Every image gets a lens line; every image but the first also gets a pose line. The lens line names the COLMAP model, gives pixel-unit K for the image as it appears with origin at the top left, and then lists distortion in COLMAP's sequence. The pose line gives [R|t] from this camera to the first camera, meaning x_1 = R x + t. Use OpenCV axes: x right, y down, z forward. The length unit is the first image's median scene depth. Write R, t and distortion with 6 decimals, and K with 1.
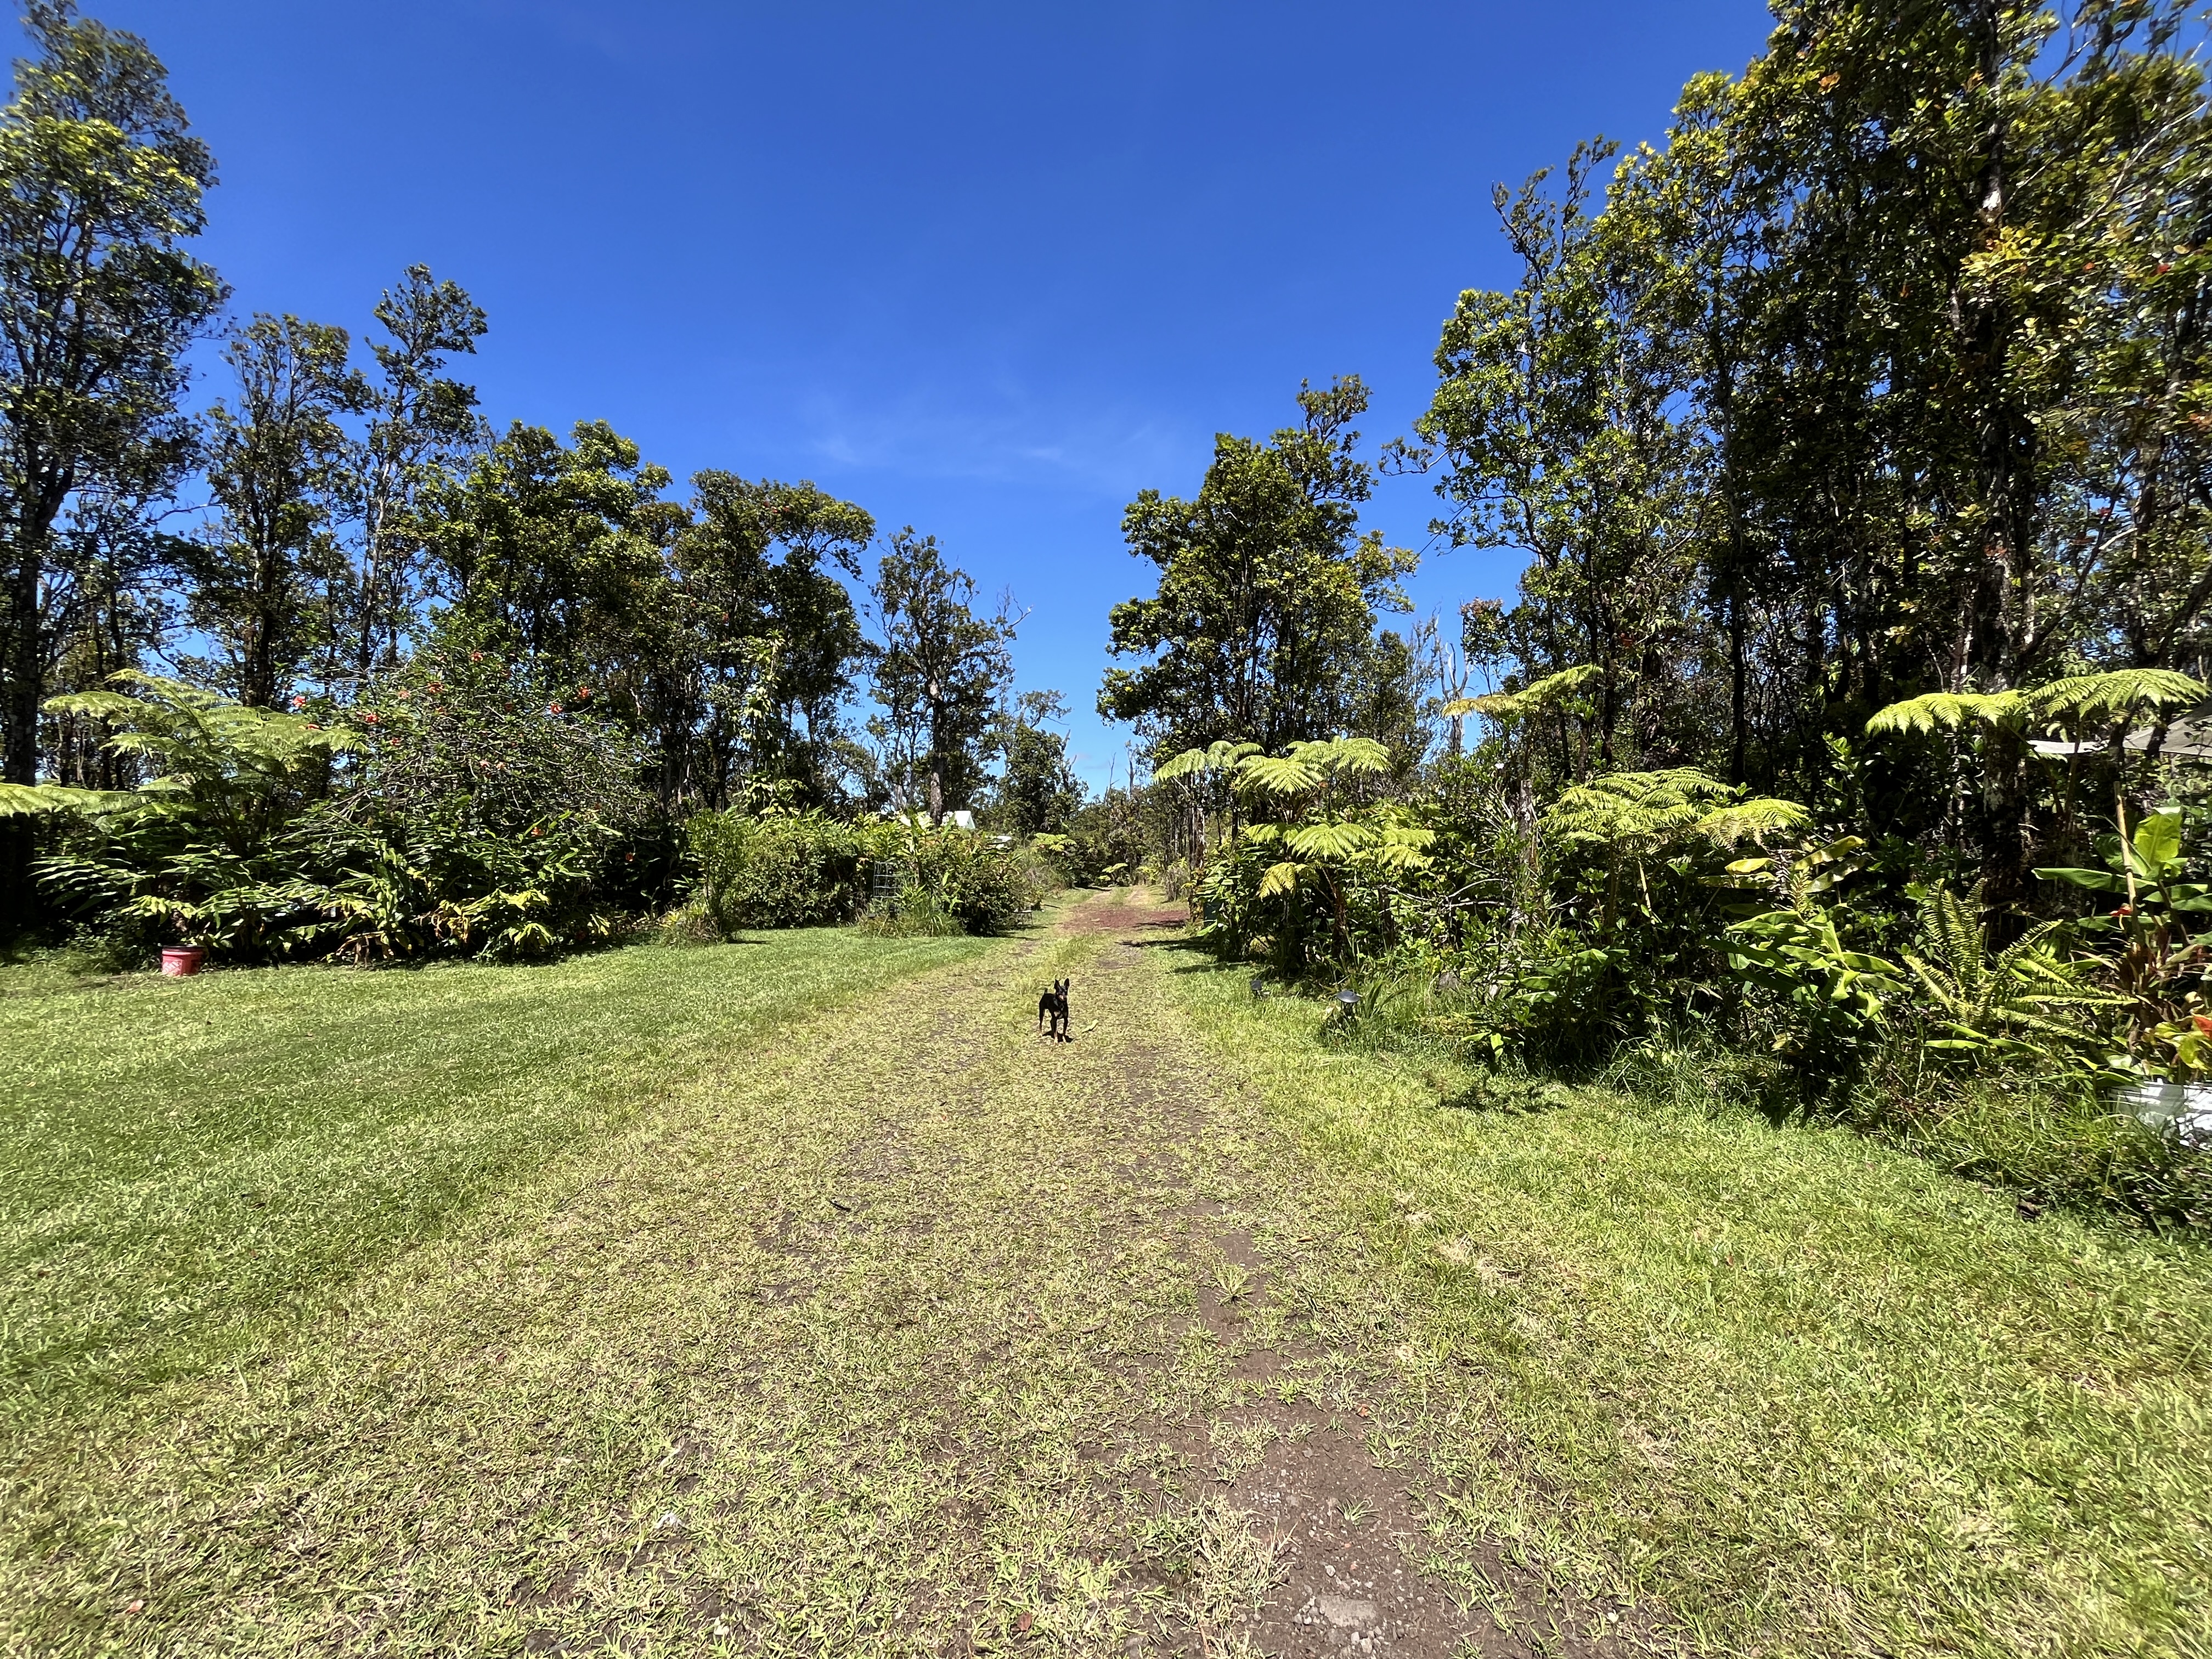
lens RADIAL K [[895.9, 0, 1113.4], [0, 895.9, 831.3], [0, 0, 1]] dist [-0.003311, -0.000329]
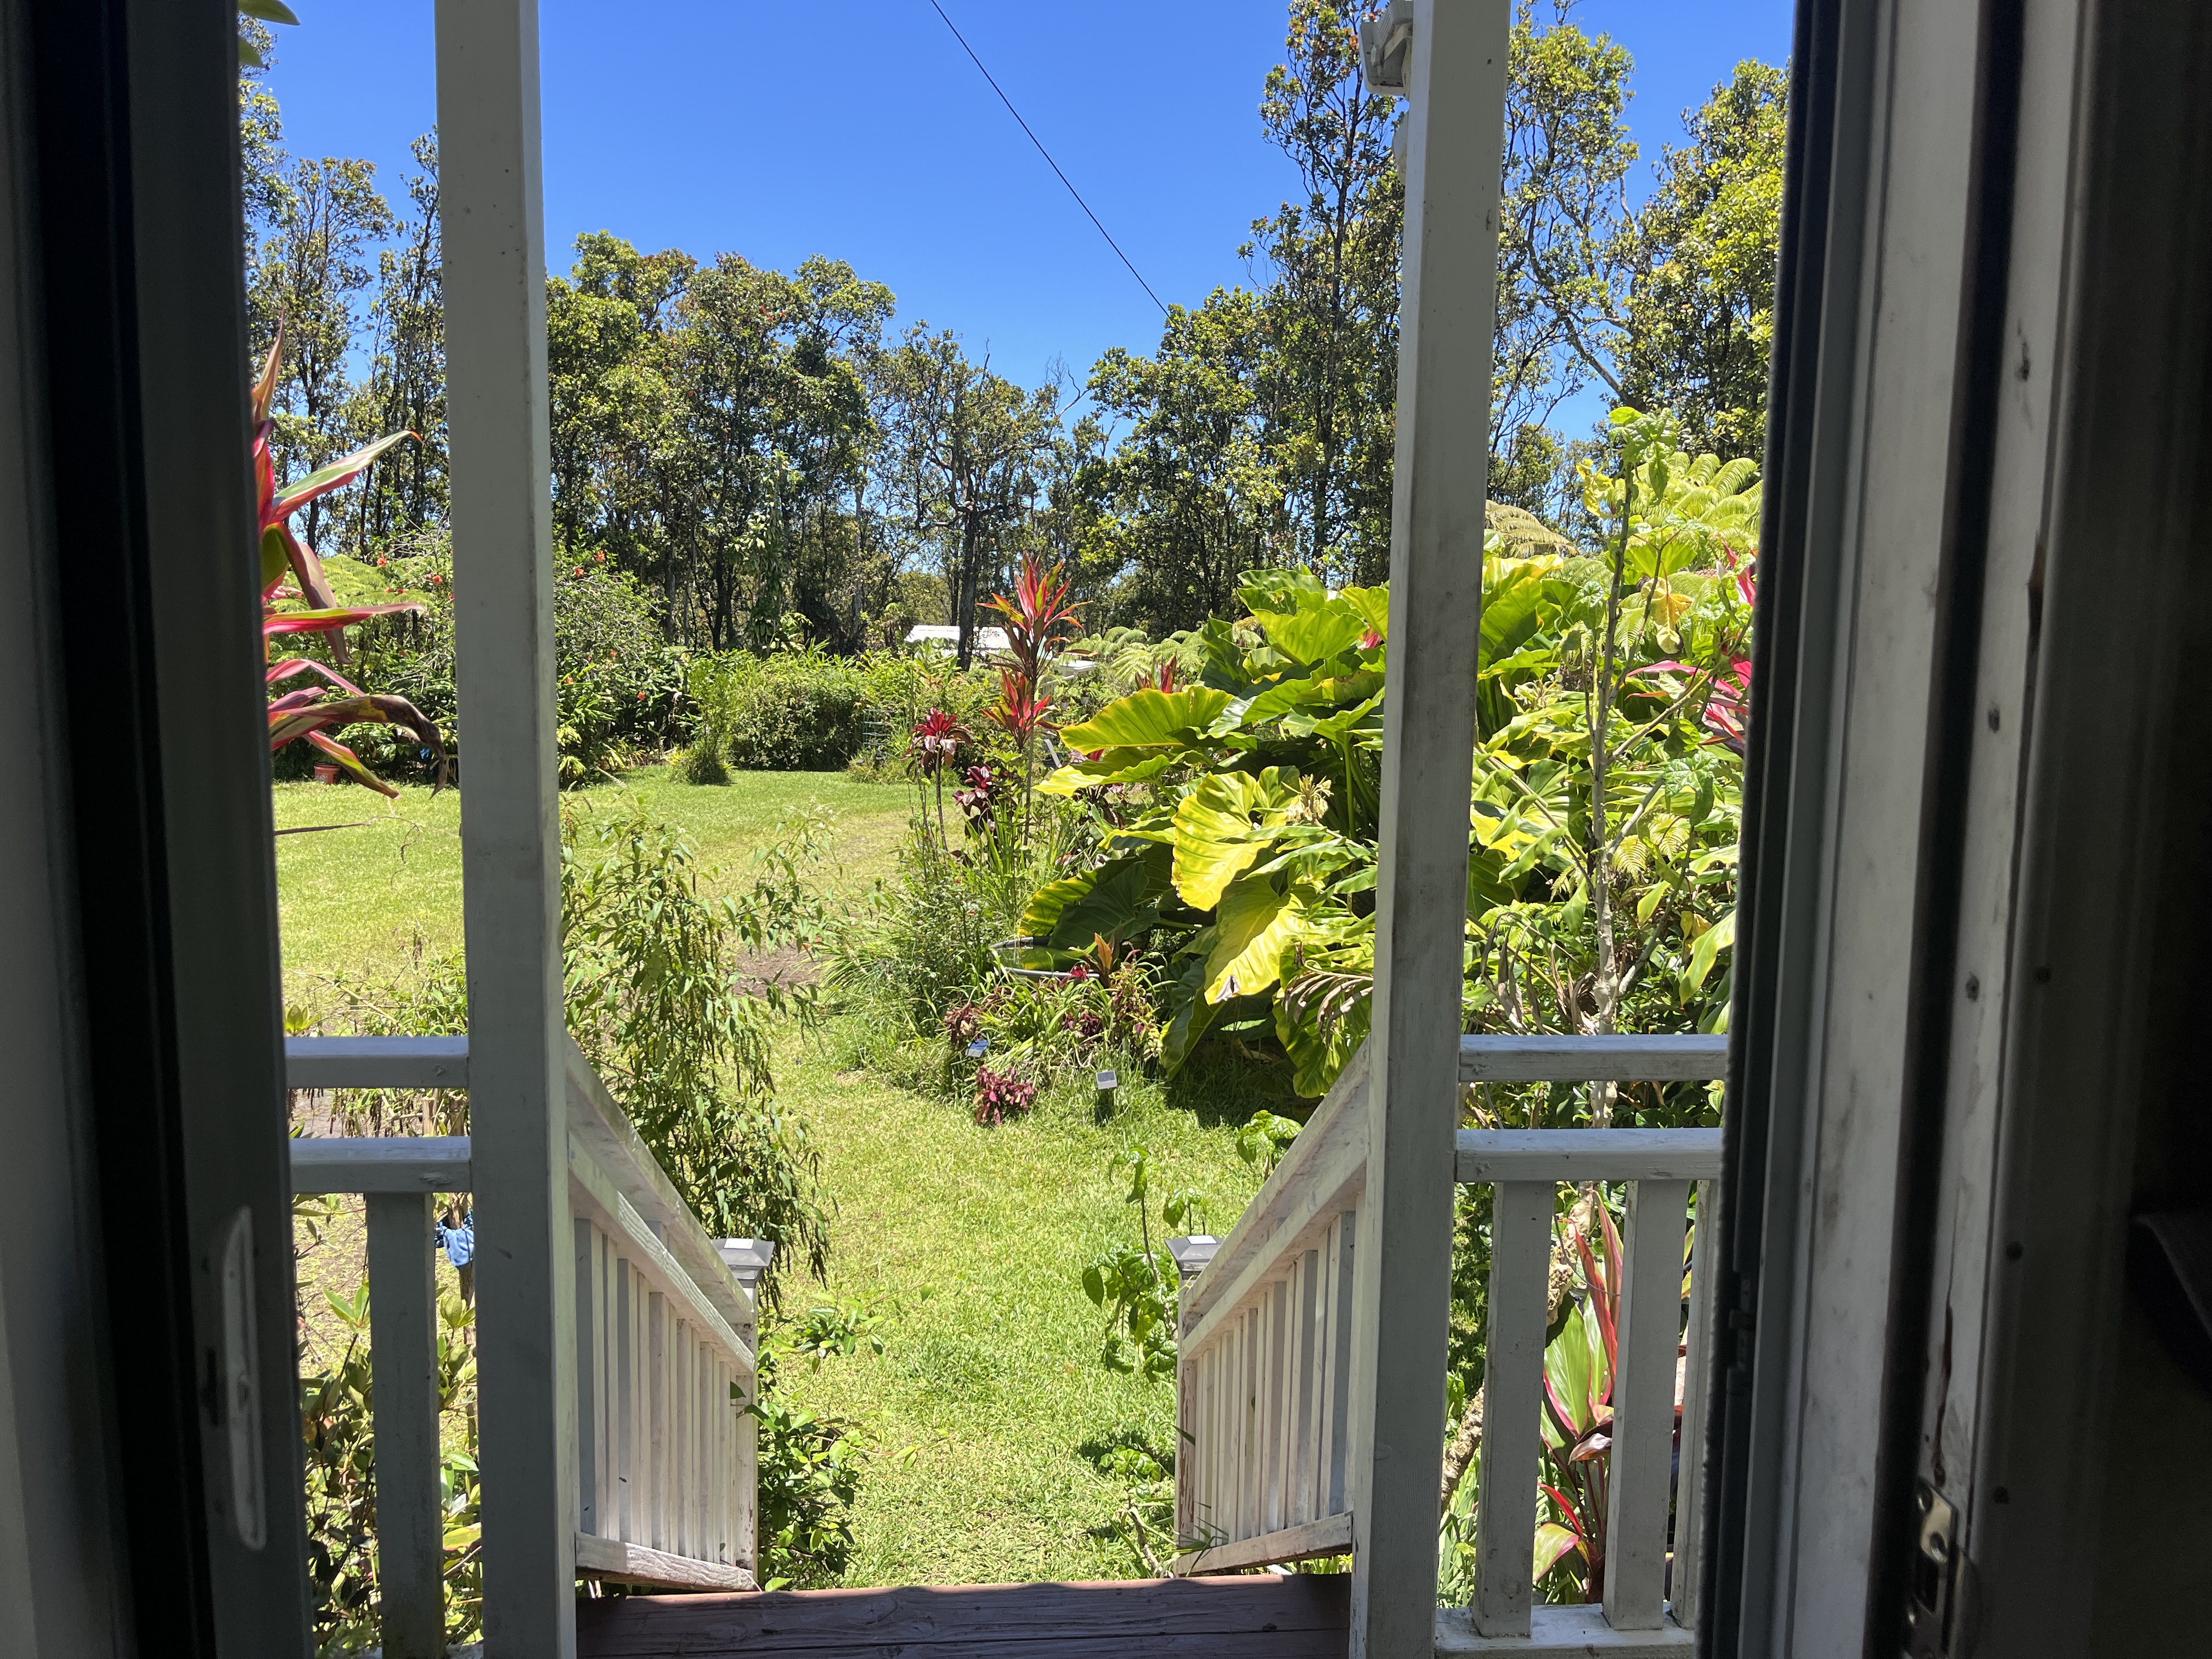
lens RADIAL K [[1707.0, 0, 1108.6], [0, 1707.0, 847.0], [0, 0, 1]] dist [0.046826, -0.003032]
pose [[0.976215, 0.056546, -0.209302, 0.401383], [-0.026569, 0.989314, 0.143356, -0.092348], [0.215171, -0.134385, 0.967286, -0.795947]]
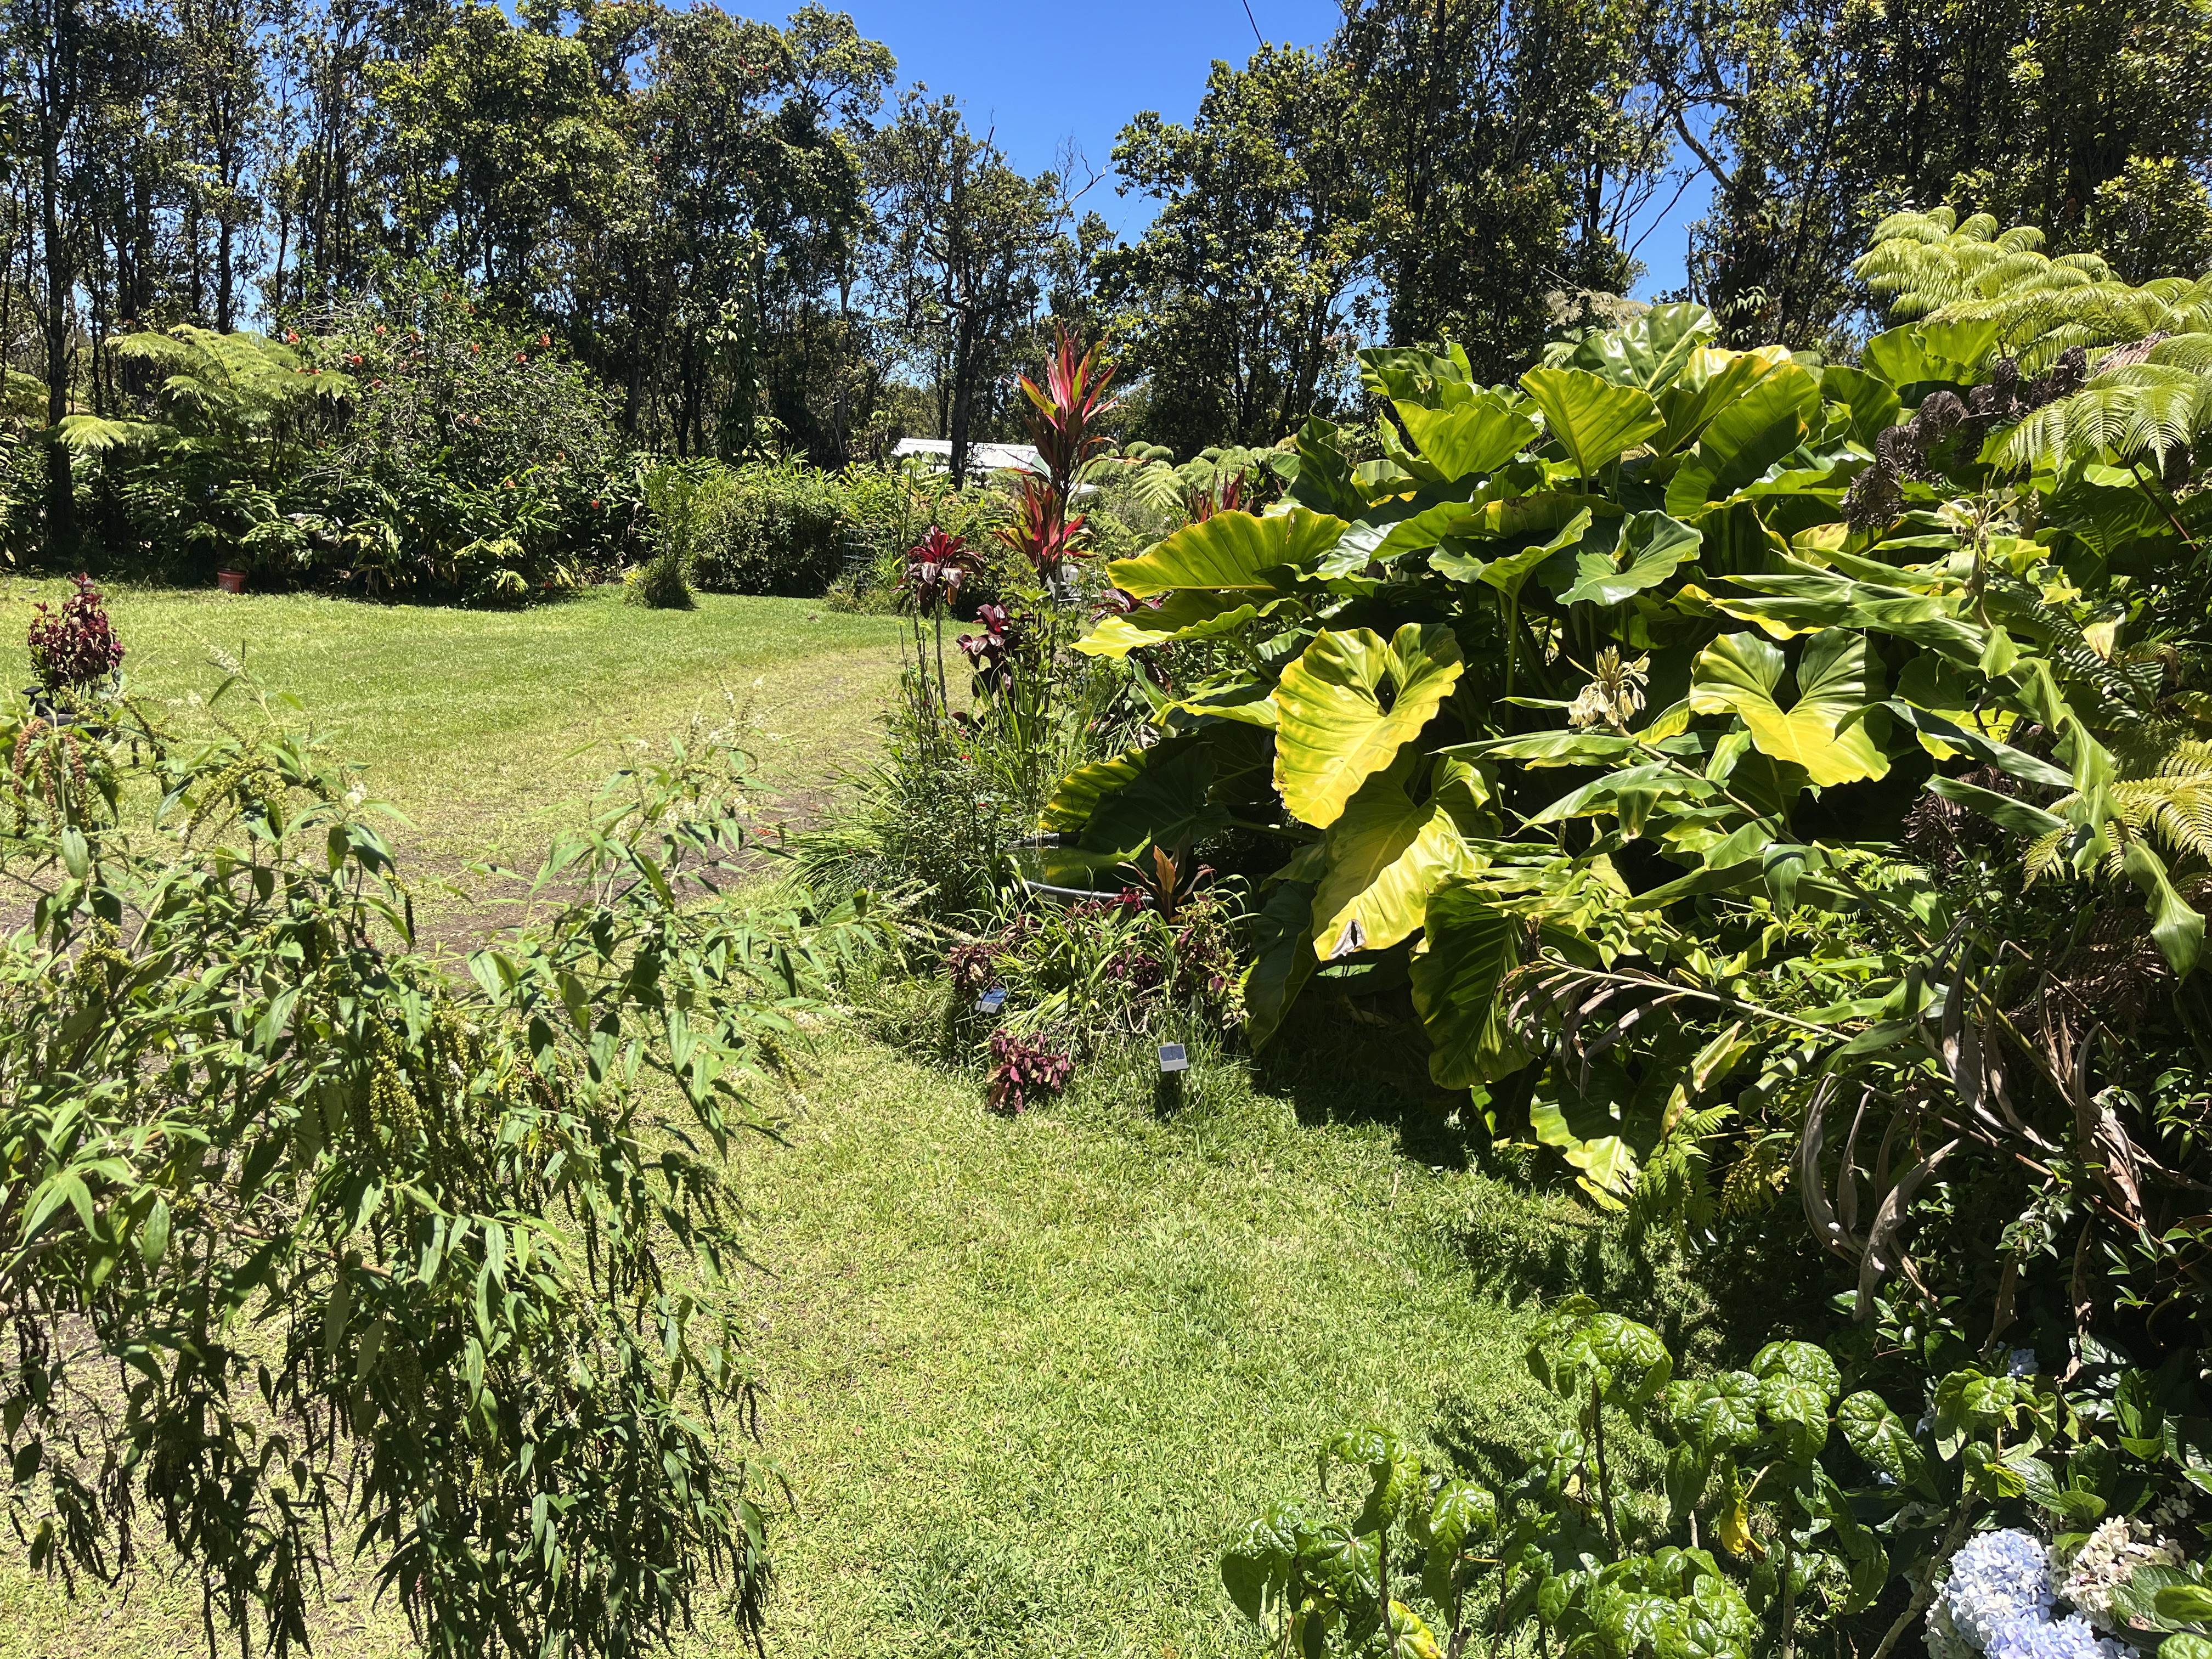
lens RADIAL K [[1707.0, 0, 1092.0], [0, 1707.0, 817.3], [0, 0, 1]] dist [0.046826, -0.003032]
pose [[0.974336, 0.104063, -0.199599, 0.336559], [-0.058181, 0.973015, 0.223286, -0.078703], [0.217448, -0.205943, 0.954098, -0.621711]]
